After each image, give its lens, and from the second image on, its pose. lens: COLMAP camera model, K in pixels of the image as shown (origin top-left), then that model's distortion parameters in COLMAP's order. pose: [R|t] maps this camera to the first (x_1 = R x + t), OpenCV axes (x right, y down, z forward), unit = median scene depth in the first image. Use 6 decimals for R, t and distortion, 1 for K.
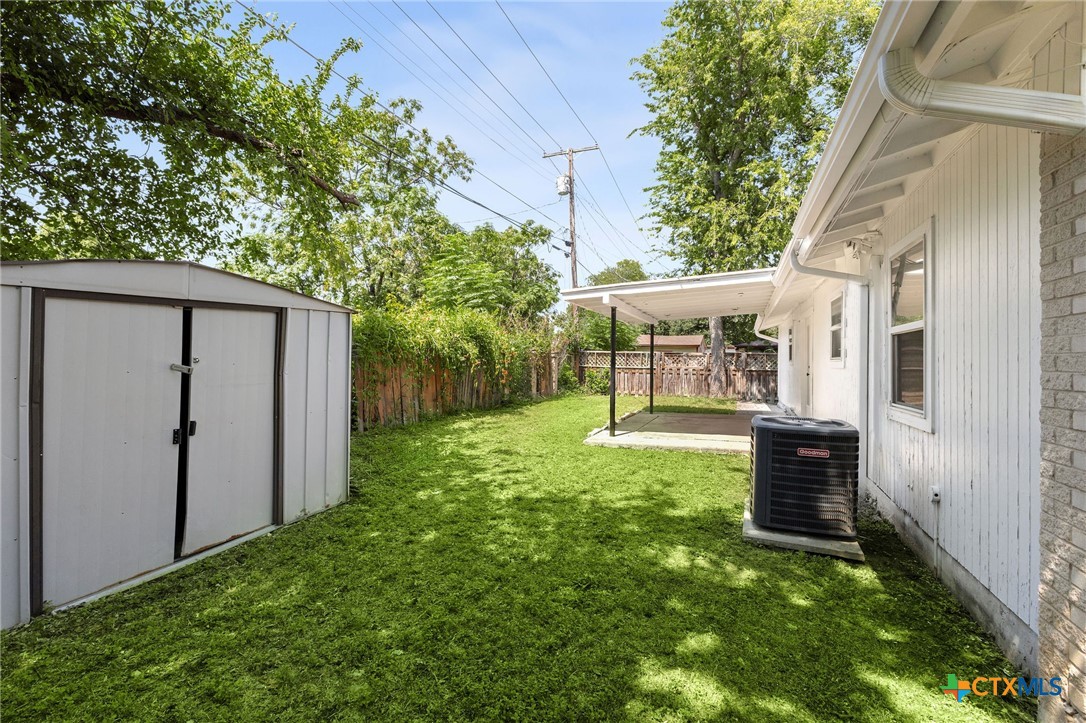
lens RADIAL K [[524.5, 0, 542.0], [0, 524.5, 364.2], [0, 0, 1]] dist [-0.001170, -0.000206]
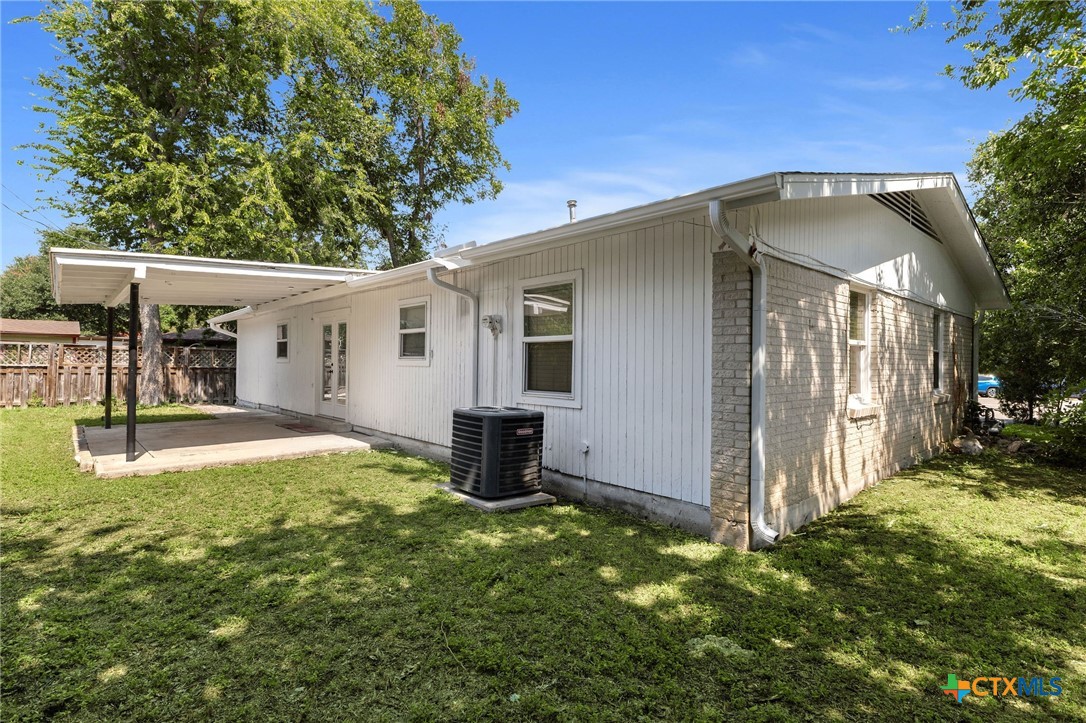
lens RADIAL K [[543.4, 0, 541.2], [0, 543.4, 362.6], [0, 0, 1]] dist [-0.009186, -0.000439]
pose [[0.421910, 0.003723, 0.906630, -0.611423], [-0.006868, 0.999976, -0.000910, -0.002816], [-0.906612, -0.005842, 0.421925, 0.340367]]
